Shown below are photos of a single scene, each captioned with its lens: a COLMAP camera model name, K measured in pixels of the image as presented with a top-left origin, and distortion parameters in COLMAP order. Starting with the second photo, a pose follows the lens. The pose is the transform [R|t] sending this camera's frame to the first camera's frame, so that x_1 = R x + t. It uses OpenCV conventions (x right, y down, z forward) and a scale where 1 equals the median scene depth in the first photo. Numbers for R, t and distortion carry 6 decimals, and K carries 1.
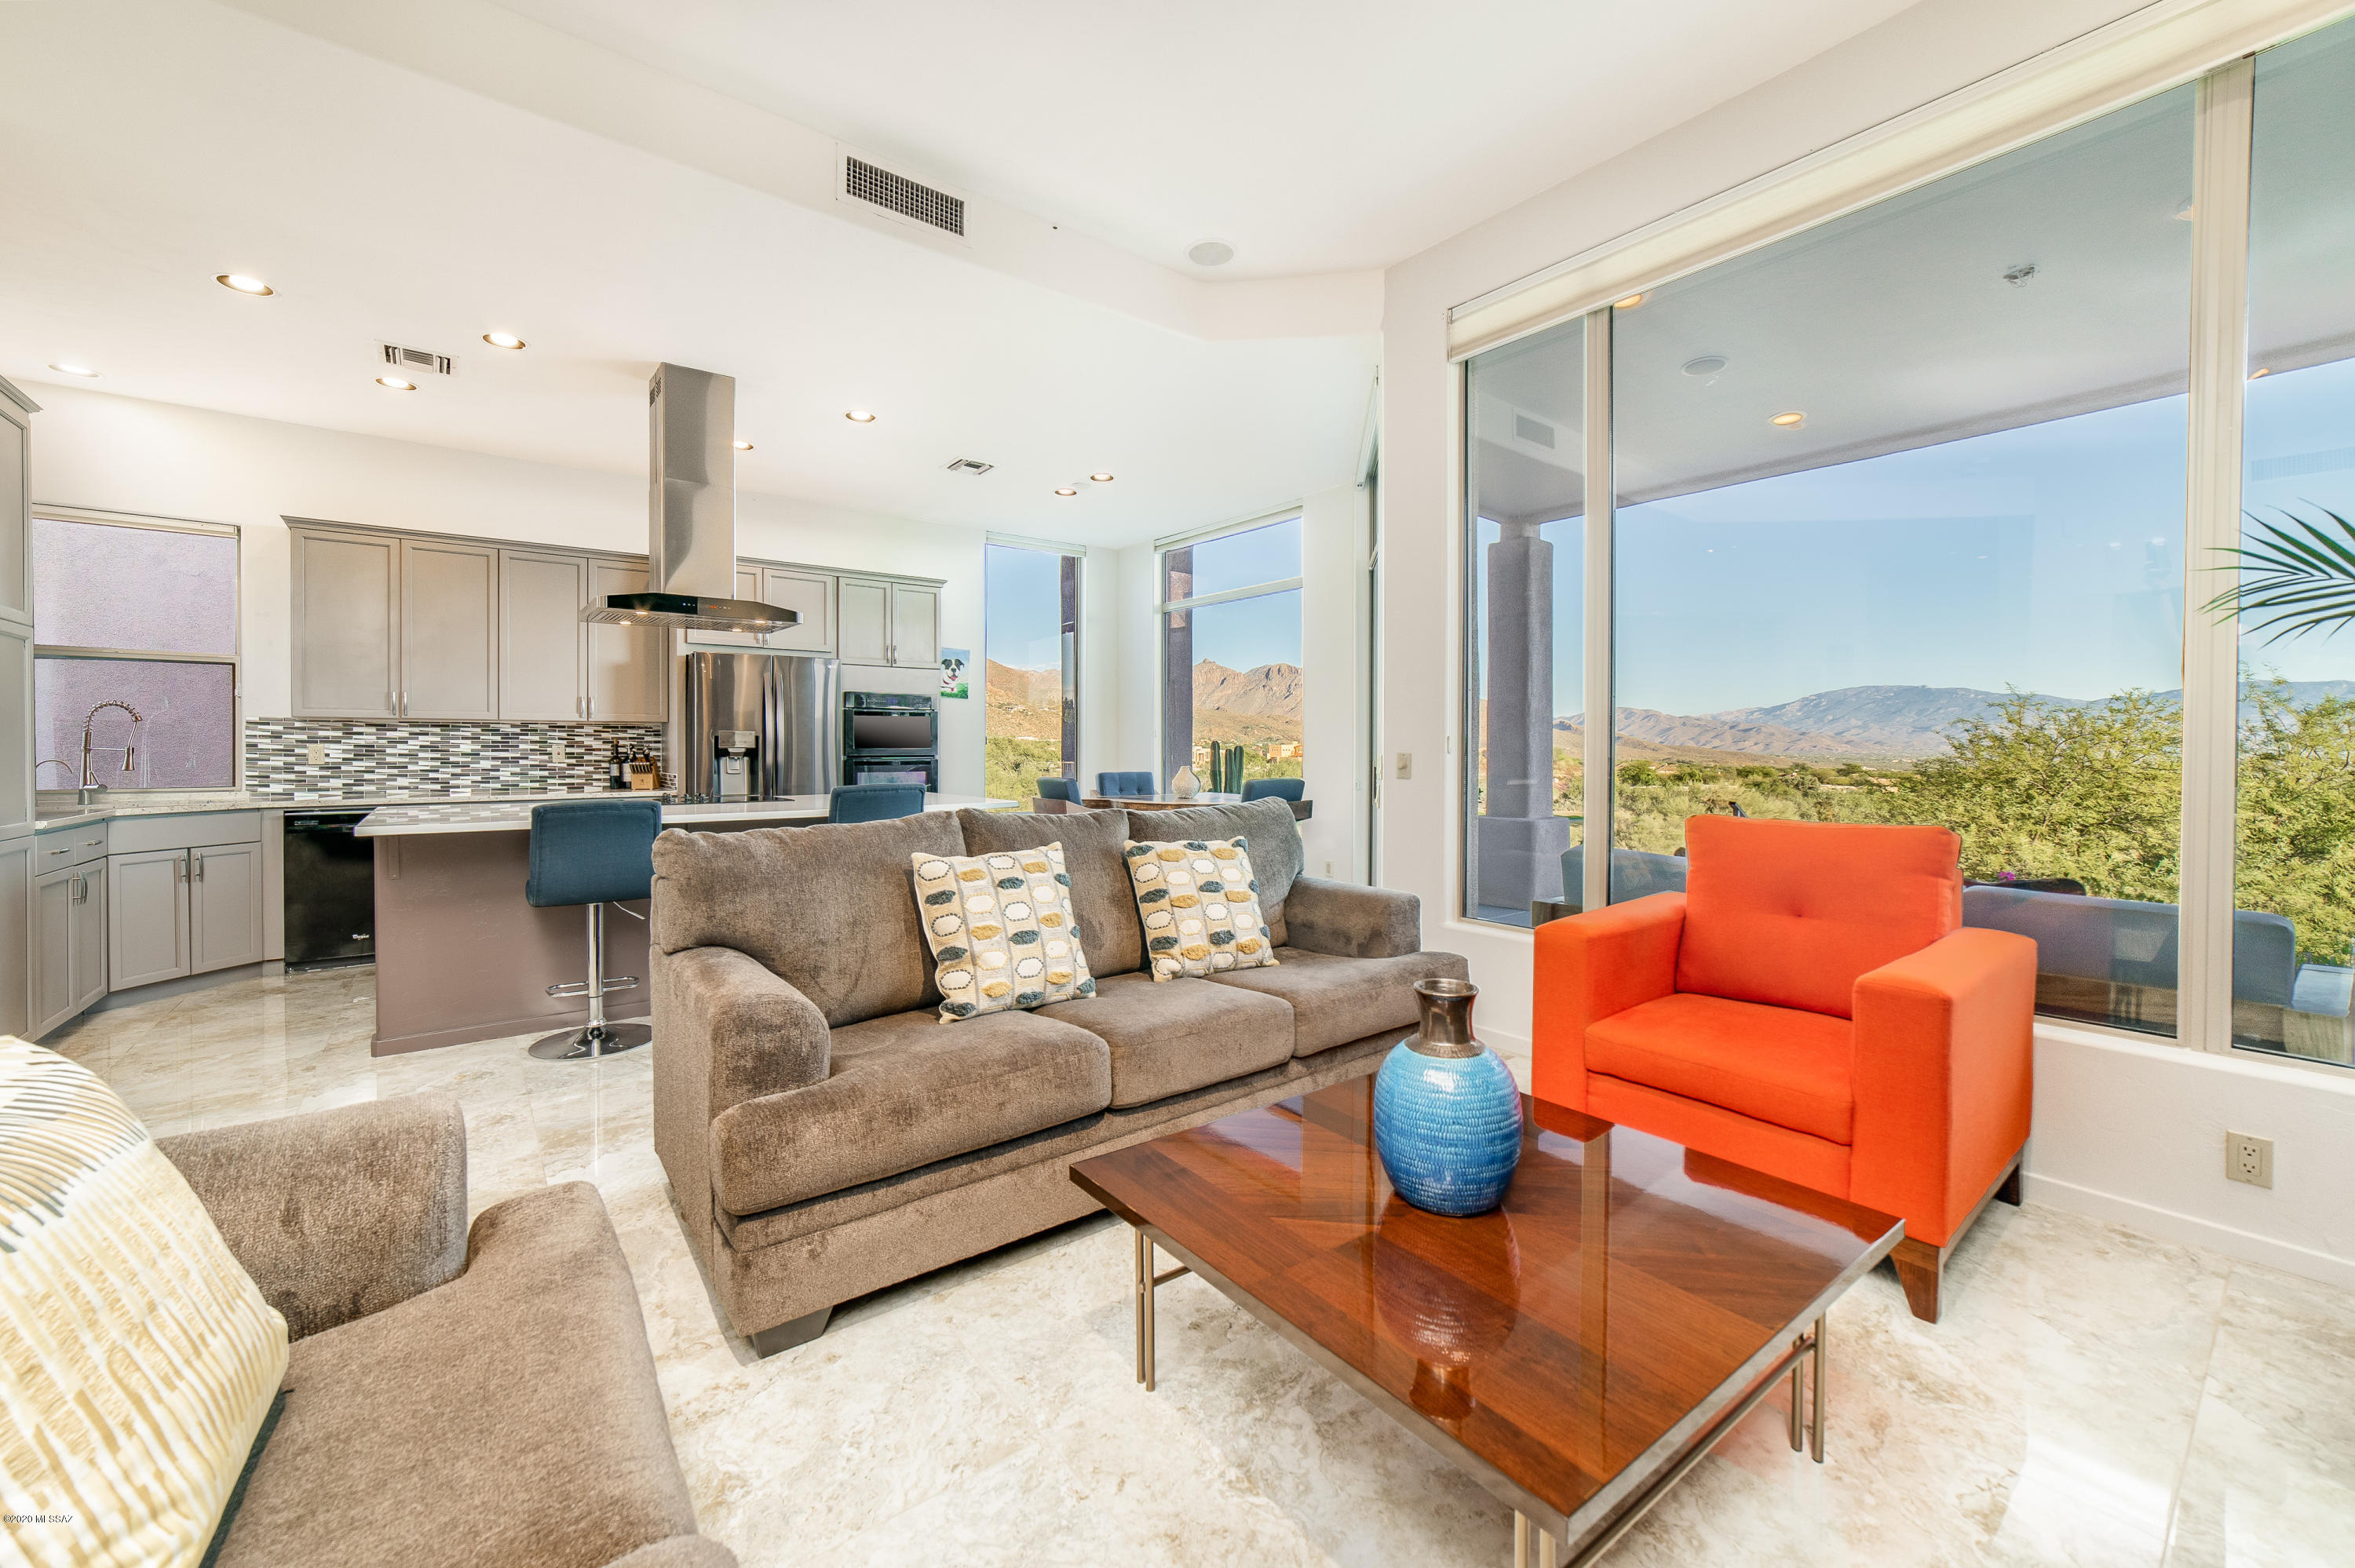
lens RADIAL K [[913.0, 0, 1181.7], [0, 913.0, 761.0], [0, 0, 1]] dist [-0.018099, 0.005384]
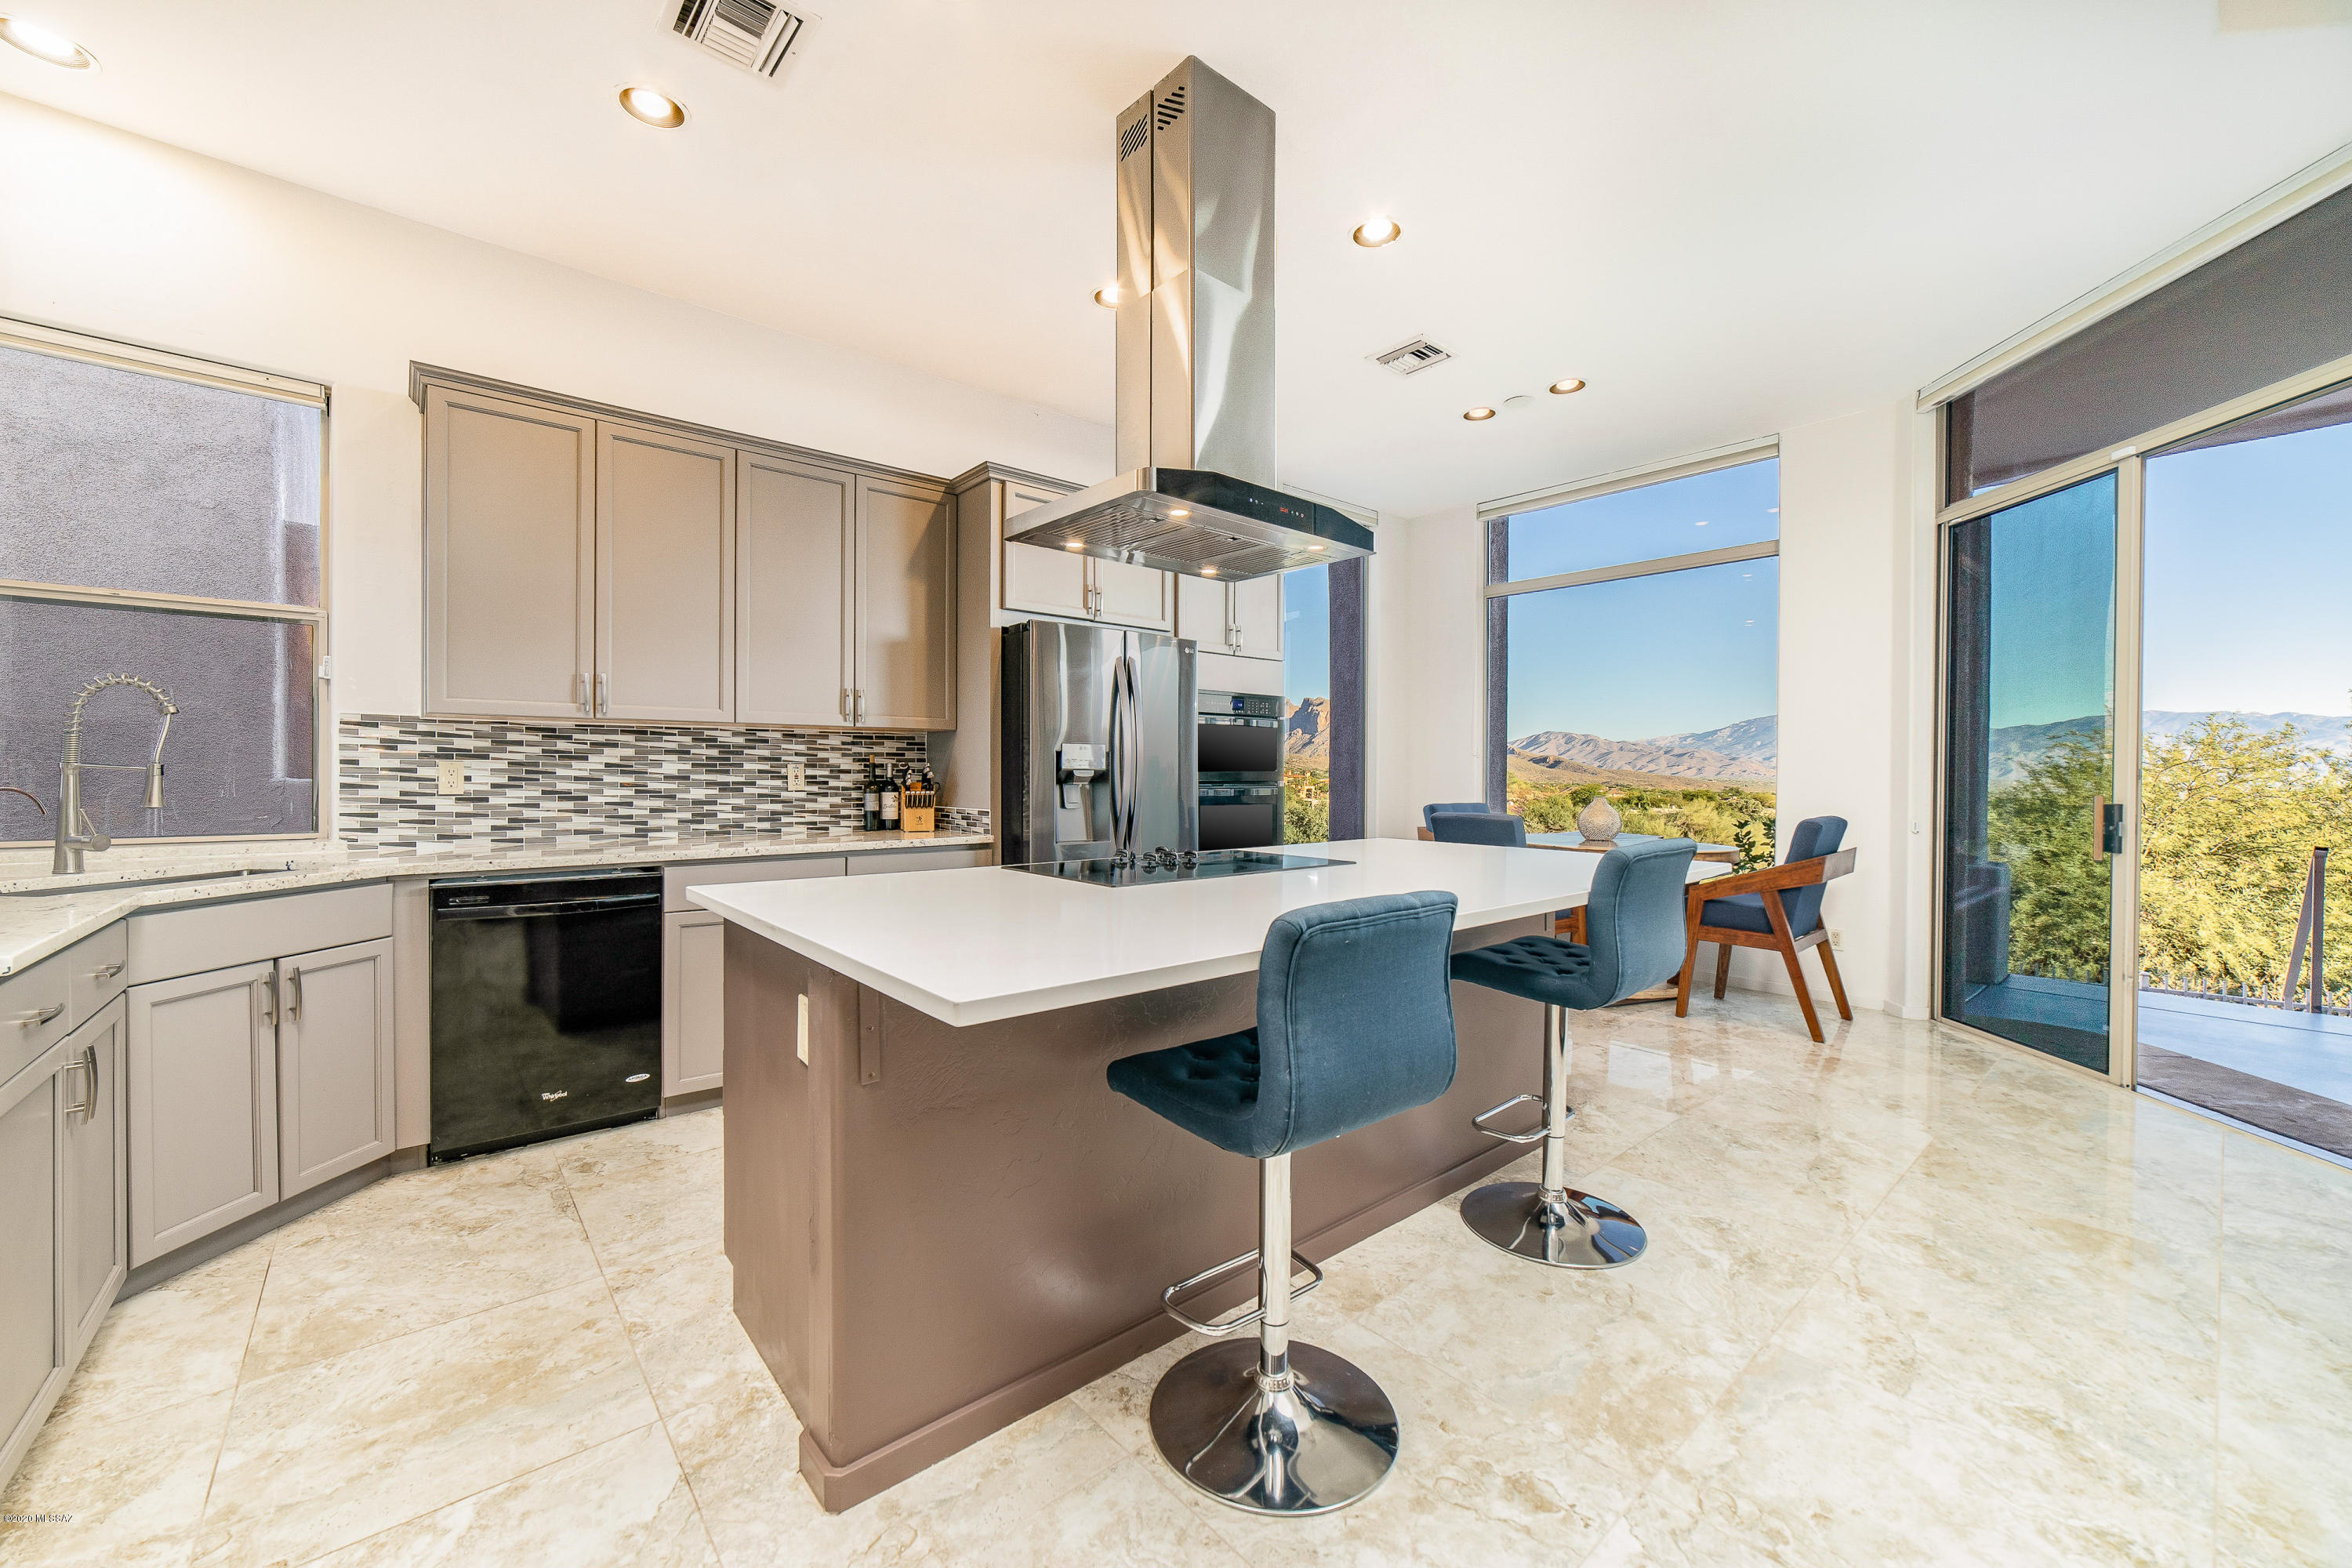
lens RADIAL K [[911.9, 0, 1157.7], [0, 911.9, 776.8], [0, 0, 1]] dist [-0.018099, 0.005384]
pose [[0.999376, 0.005853, 0.034839, -0.463546], [-0.005652, 0.999967, -0.005891, -0.006173], [-0.034873, 0.005690, 0.999376, 0.348261]]
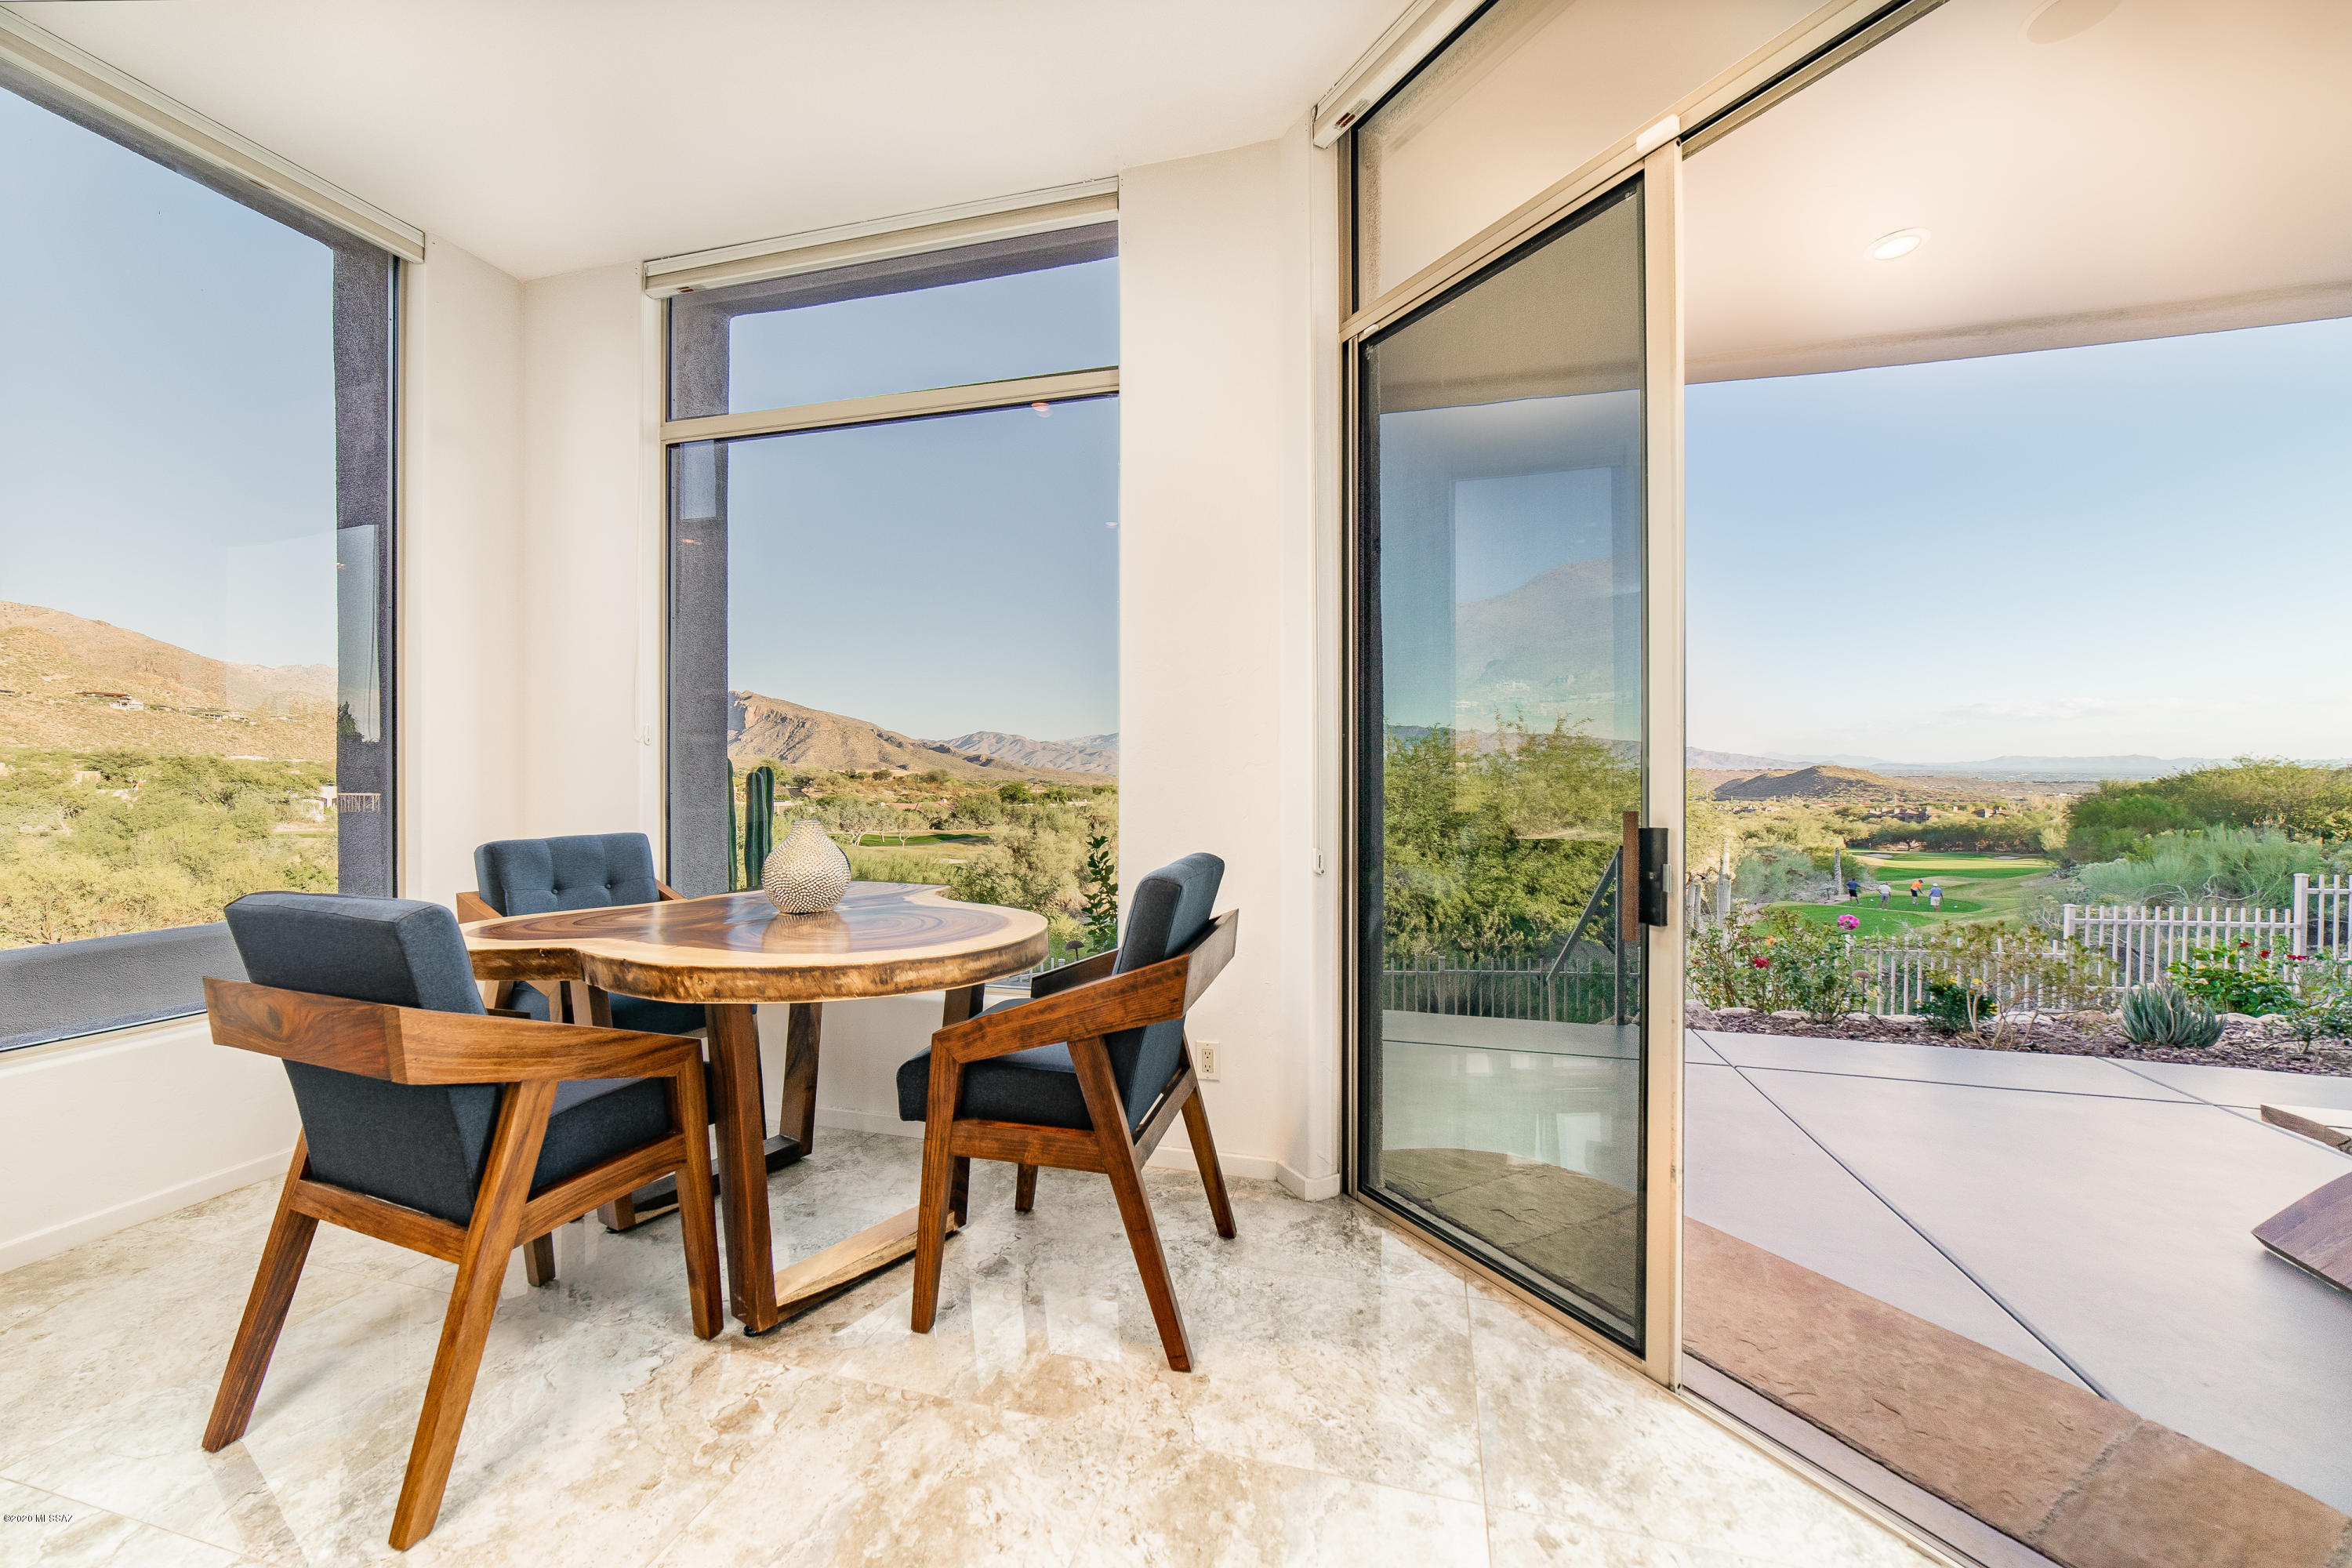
lens RADIAL K [[911.9, 0, 1159.2], [0, 911.9, 781.9], [0, 0, 1]] dist [-0.018099, 0.005384]
pose [[0.806890, -0.008827, 0.590636, -0.120665], [0.009233, 0.999955, 0.002330, -0.012568], [-0.590630, 0.003573, 0.806935, 0.775663]]
